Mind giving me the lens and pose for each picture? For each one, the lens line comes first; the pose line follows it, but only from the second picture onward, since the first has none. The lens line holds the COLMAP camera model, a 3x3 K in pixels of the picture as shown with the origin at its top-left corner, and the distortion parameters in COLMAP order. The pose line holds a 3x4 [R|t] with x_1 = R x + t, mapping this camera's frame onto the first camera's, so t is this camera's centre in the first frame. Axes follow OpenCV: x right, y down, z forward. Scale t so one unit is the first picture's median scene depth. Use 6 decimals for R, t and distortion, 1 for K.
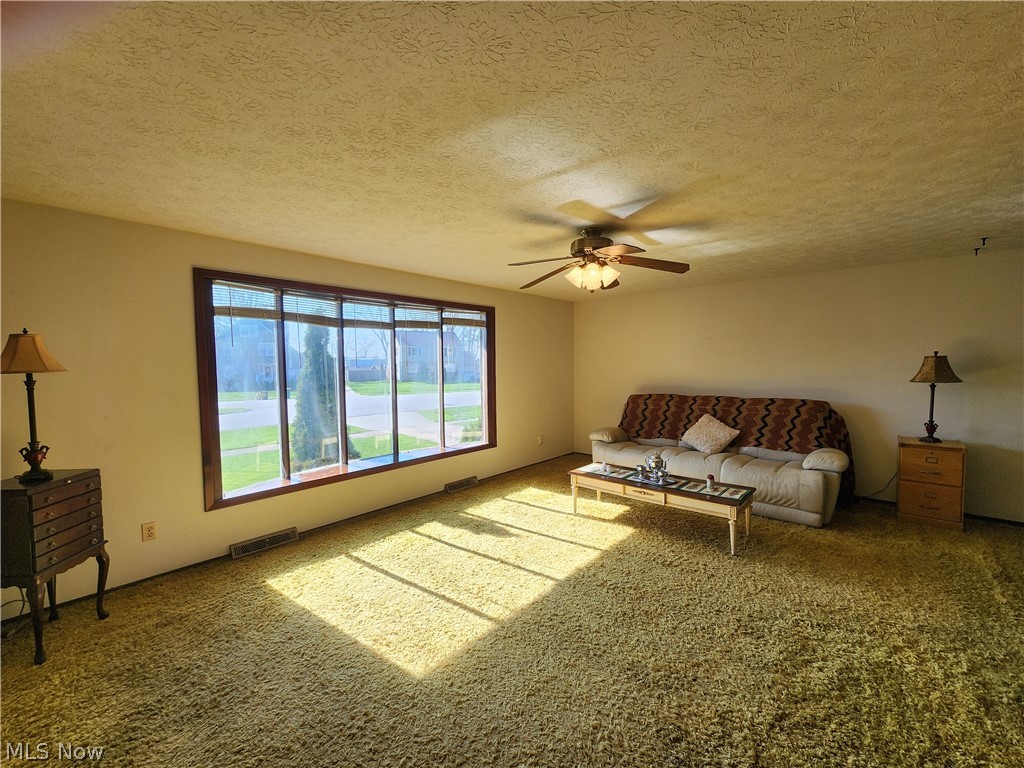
lens RADIAL K [[463.7, 0, 512.0], [0, 463.7, 384.0], [0, 0, 1]] dist [-0.004138, 0.004994]
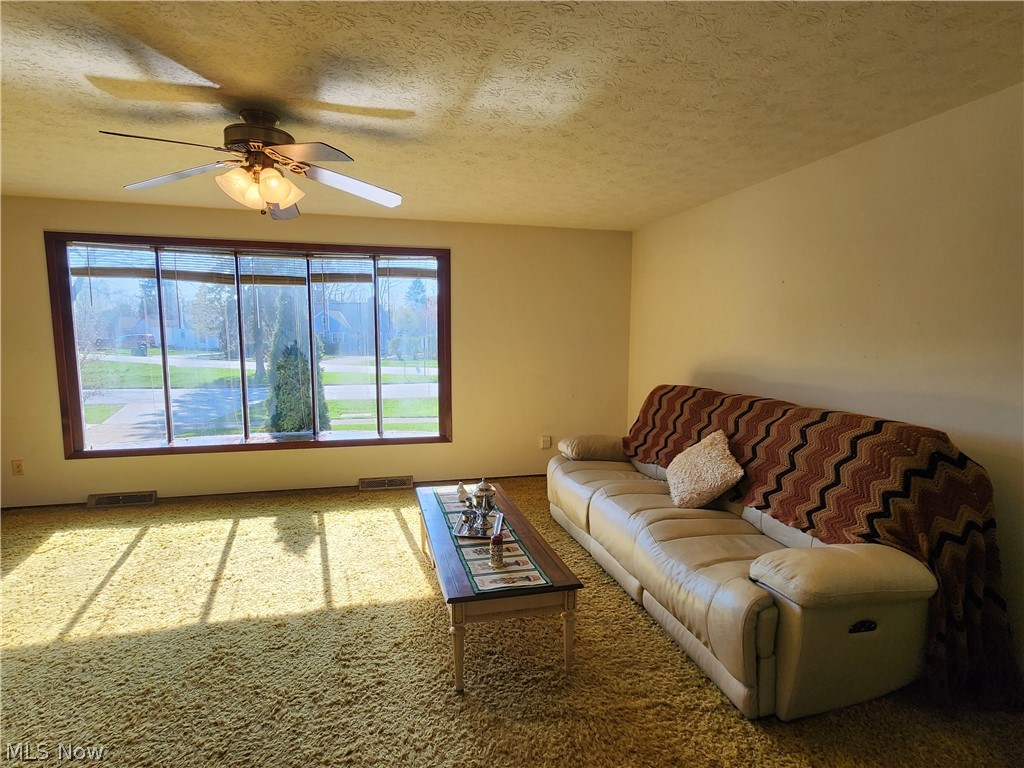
lens RADIAL K [[567.2, 0, 512.0], [0, 567.2, 391.6], [0, 0, 1]] dist [0.002627, 0.000983]
pose [[0.796305, 0.075877, -0.600117, 0.808968], [-0.040895, 0.996585, 0.071742, -0.017643], [0.603511, -0.032587, 0.796688, 0.484404]]
